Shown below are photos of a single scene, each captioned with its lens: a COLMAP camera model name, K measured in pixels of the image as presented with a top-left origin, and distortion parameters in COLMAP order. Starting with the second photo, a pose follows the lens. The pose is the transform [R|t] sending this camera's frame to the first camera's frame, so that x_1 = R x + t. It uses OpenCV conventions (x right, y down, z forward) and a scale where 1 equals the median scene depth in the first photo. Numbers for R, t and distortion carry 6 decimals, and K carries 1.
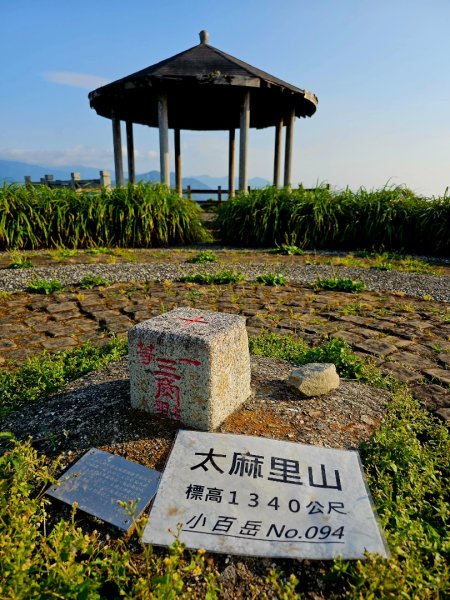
lens RADIAL K [[411.2, 0, 225.0], [0, 411.2, 300.0], [0, 0, 1]] dist [0.071050, -0.057423]
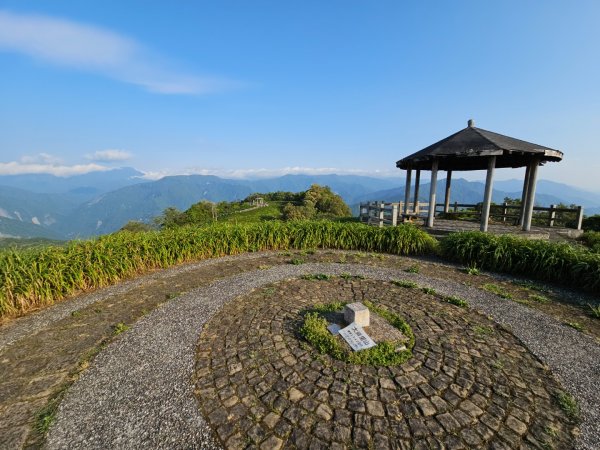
lens RADIAL K [[232.5, 0, 299.8], [0, 232.5, 232.9], [0, 0, 1]] dist [-0.000352, -0.000110]
pose [[0.765548, 0.094696, -0.636372, 0.189799], [-0.160830, 0.985873, -0.046774, -0.101569], [0.622953, 0.138155, 0.769963, -0.303747]]
